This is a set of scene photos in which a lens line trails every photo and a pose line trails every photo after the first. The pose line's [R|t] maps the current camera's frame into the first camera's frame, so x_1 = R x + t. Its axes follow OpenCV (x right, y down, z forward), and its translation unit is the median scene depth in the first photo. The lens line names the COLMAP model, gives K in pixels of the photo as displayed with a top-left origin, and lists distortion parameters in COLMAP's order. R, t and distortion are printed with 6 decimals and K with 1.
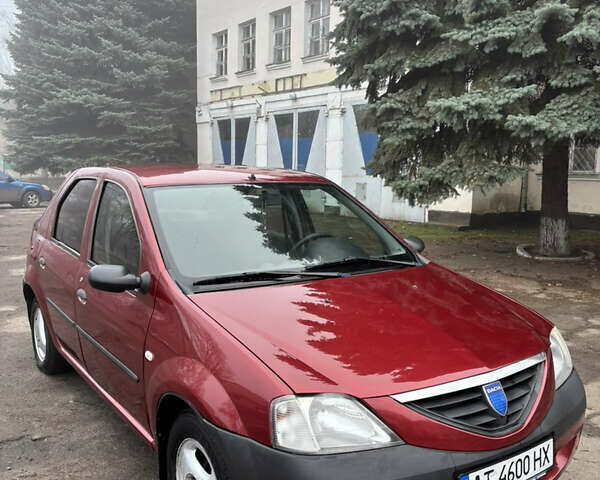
lens RADIAL K [[588.2, 0, 307.0], [0, 588.2, 251.6], [0, 0, 1]] dist [0.008951, 0.001024]
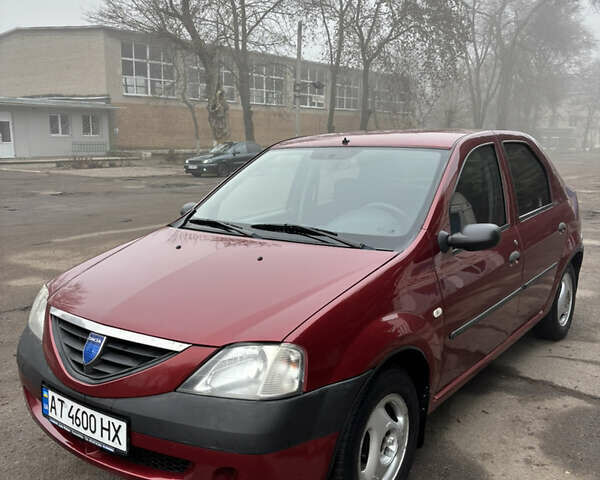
lens RADIAL K [[588.2, 0, 307.0], [0, 588.2, 251.6], [0, 0, 1]] dist [0.008951, 0.001024]
pose [[0.323868, 0.163846, -0.931807, 0.097645], [-0.122156, 0.983888, 0.130546, -0.007151], [0.938183, 0.071546, 0.338665, 0.069751]]
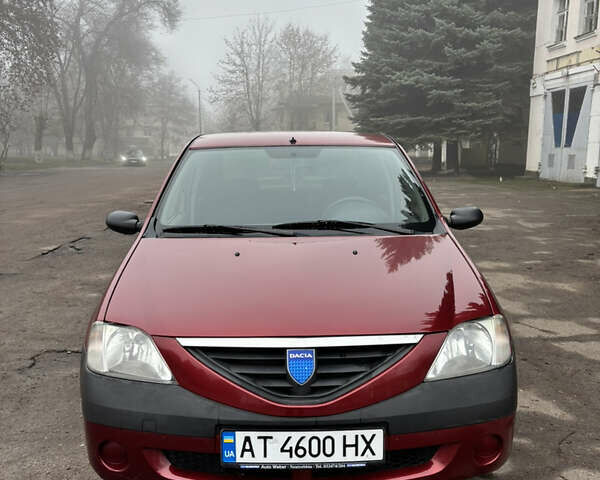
lens RADIAL K [[588.2, 0, 307.0], [0, 588.2, 251.6], [0, 0, 1]] dist [0.008951, 0.001024]
pose [[0.833267, 0.083712, -0.546496, 0.057579], [-0.064886, 0.996447, 0.053701, 0.001430], [0.549049, -0.009288, 0.835738, 0.016688]]
